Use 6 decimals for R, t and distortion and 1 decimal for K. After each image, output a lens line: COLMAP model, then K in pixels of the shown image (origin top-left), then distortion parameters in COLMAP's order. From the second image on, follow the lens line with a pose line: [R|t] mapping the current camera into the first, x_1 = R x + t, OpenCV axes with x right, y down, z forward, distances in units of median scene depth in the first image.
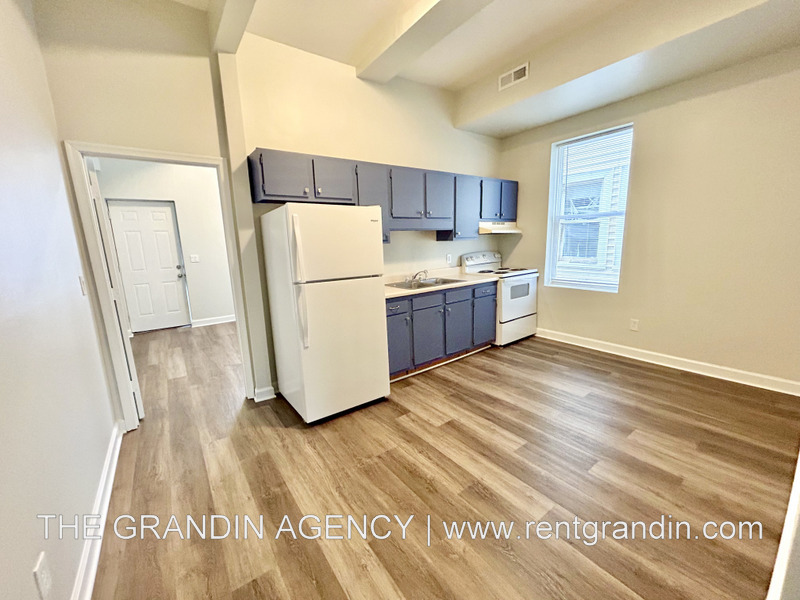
lens RADIAL K [[323.2, 0, 398.5], [0, 323.2, 302.2], [0, 0, 1]] dist [0.000499, 0.000089]
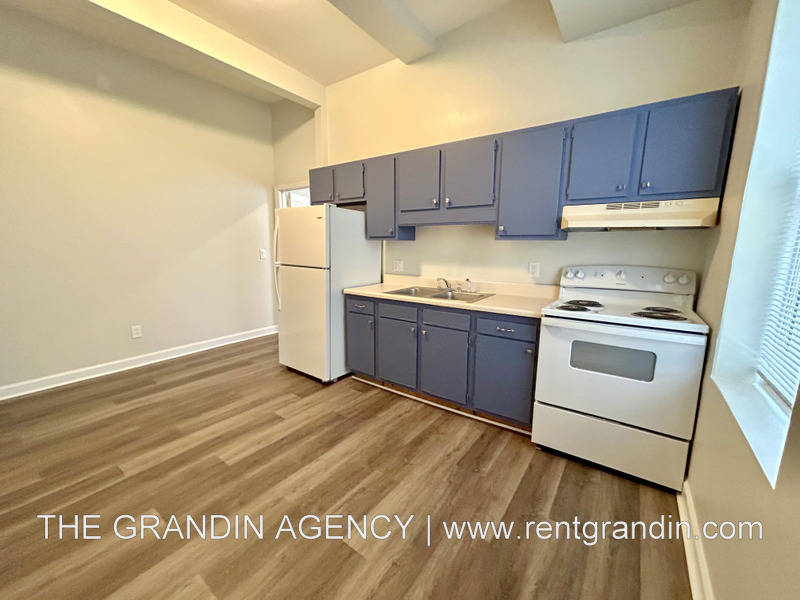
lens RADIAL K [[323.2, 0, 398.5], [0, 323.2, 302.2], [0, 0, 1]] dist [0.000499, 0.000089]
pose [[0.306585, 0.208555, -0.928714, 0.870520], [-0.193492, 0.968984, 0.153723, -0.157695], [0.931969, 0.132570, 0.337429, 0.734029]]
